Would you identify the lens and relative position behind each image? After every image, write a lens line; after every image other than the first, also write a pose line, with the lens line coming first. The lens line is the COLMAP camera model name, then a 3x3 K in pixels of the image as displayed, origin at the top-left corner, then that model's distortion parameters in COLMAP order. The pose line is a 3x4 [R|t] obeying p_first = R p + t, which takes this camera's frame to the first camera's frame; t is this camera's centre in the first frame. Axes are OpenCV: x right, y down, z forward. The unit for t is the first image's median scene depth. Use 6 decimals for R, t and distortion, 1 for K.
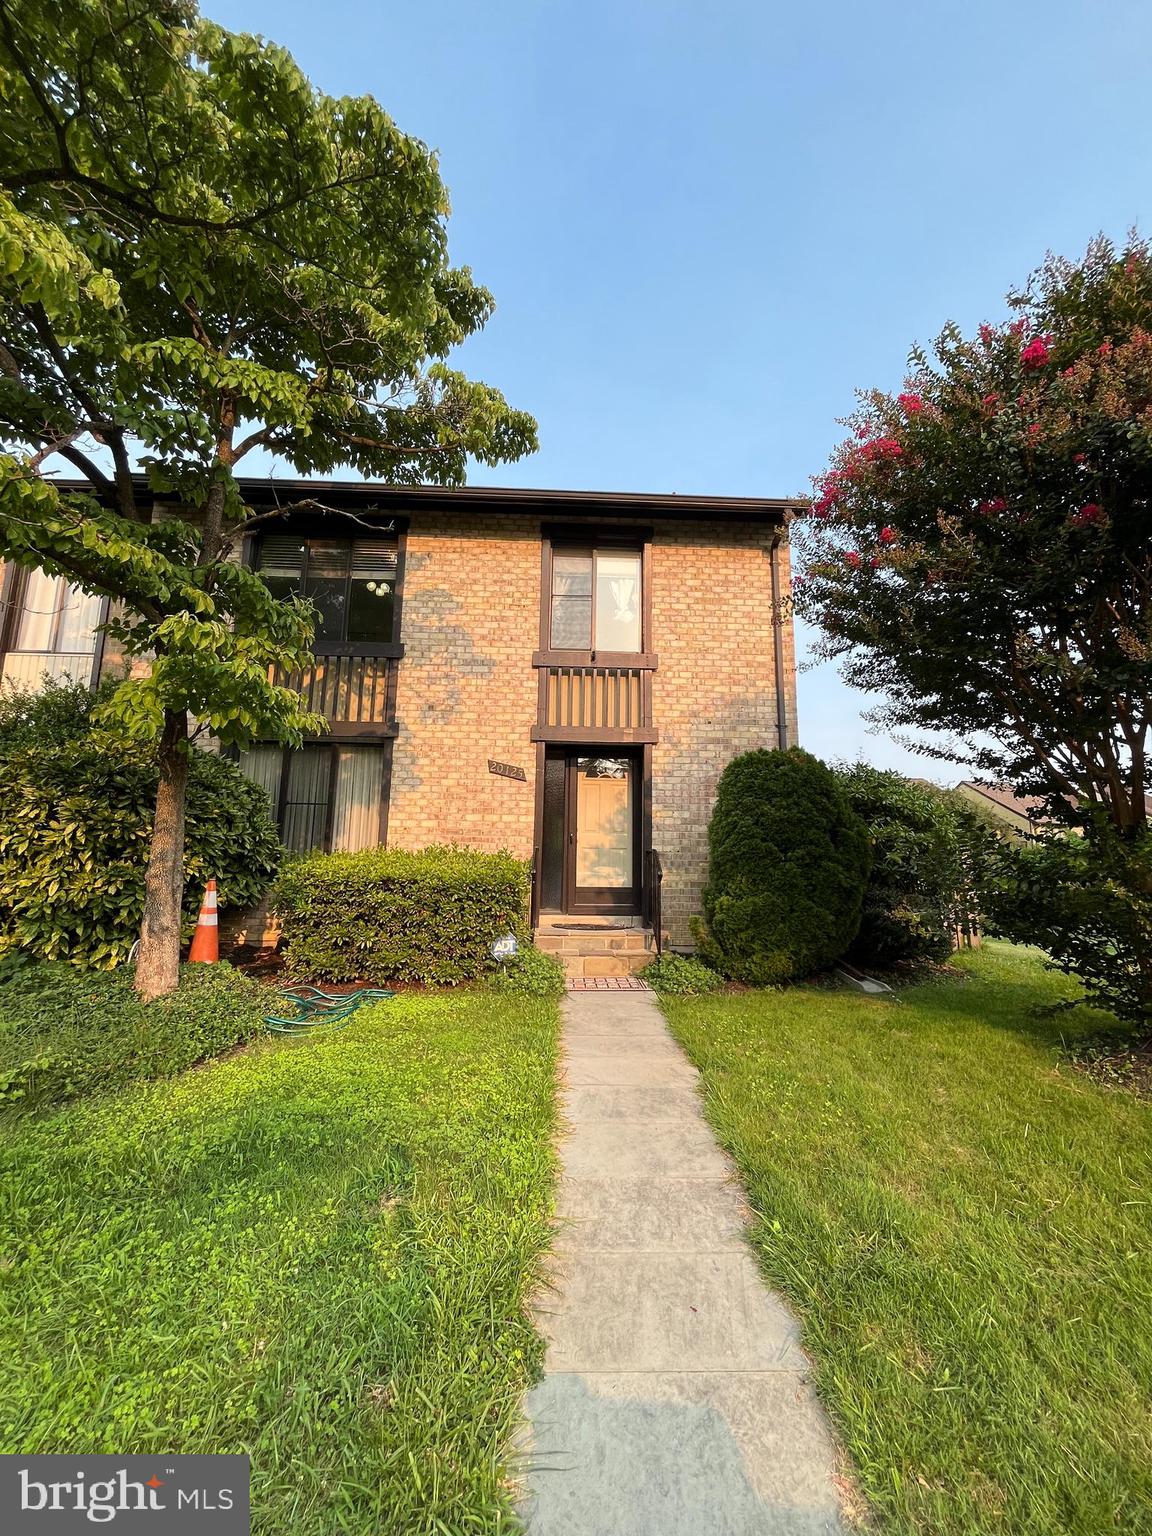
lens RADIAL K [[620.1, 0, 575.2], [0, 620.1, 770.0], [0, 0, 1]] dist [-0.002501, -0.000136]
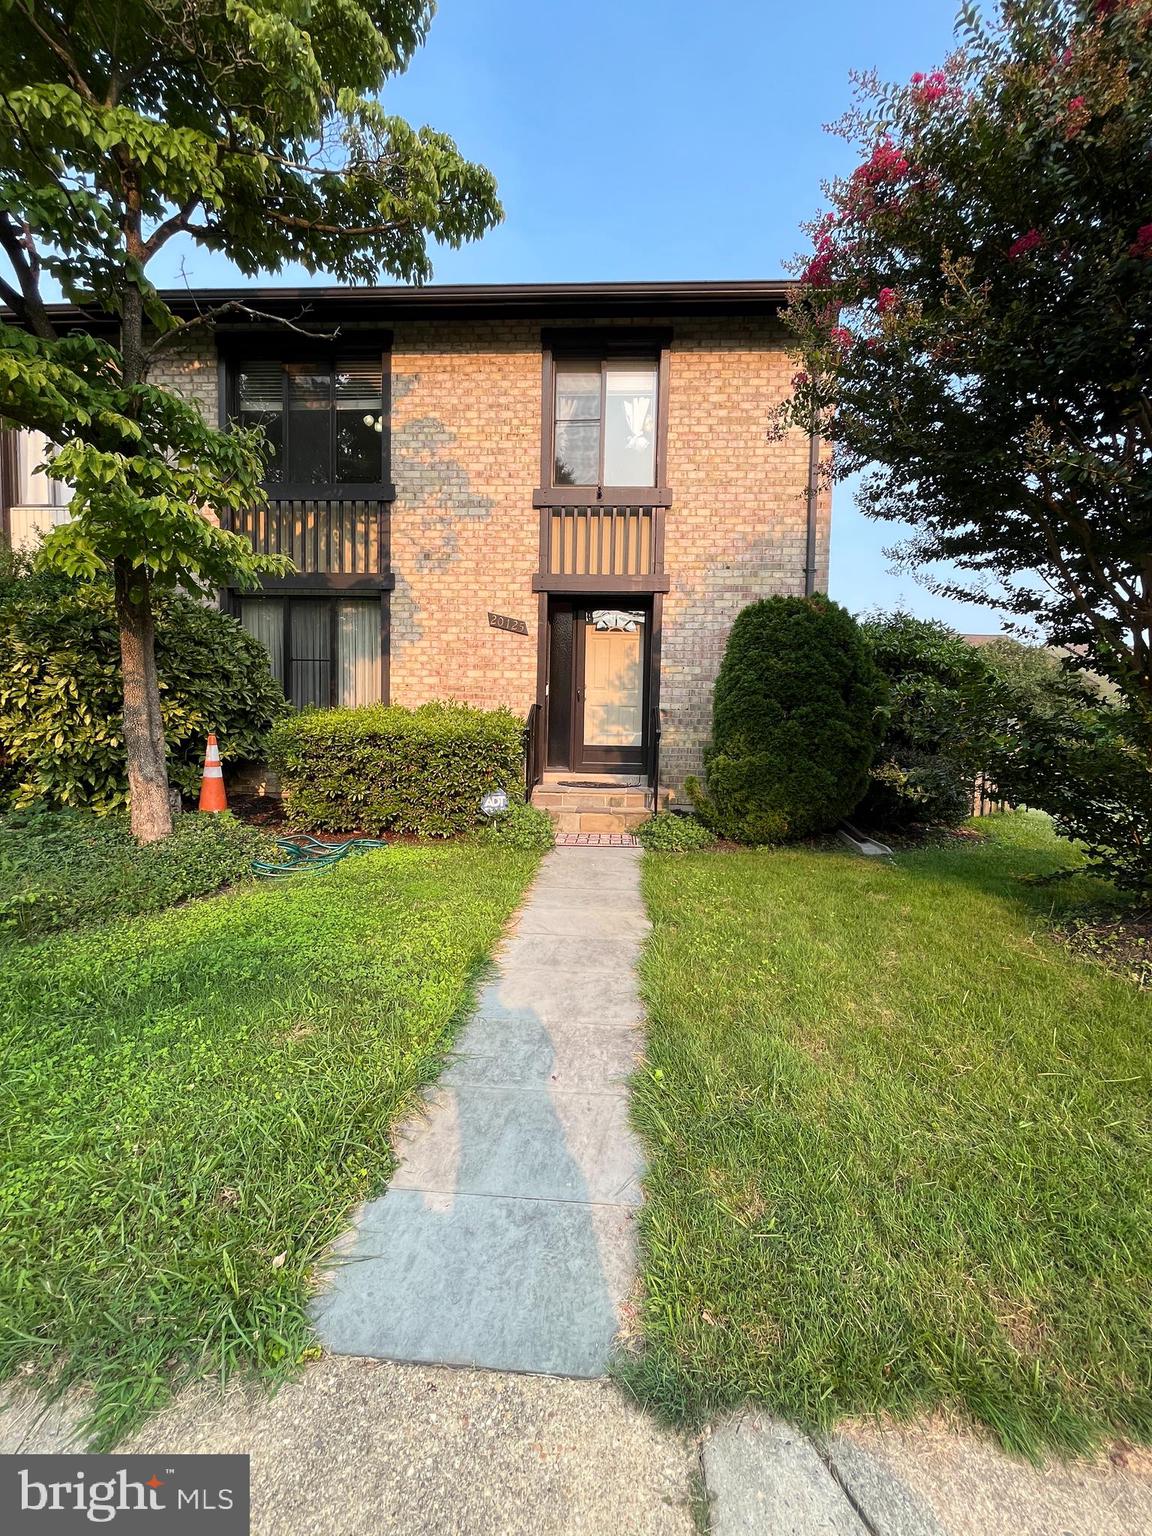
lens RADIAL K [[620.1, 0, 577.1], [0, 620.1, 767.7], [0, 0, 1]] dist [-0.002501, -0.000136]
pose [[0.995623, 0.012122, -0.092672, 0.123381], [0.008284, 0.976205, 0.216693, 0.015680], [0.093094, -0.216513, 0.971831, 0.053929]]
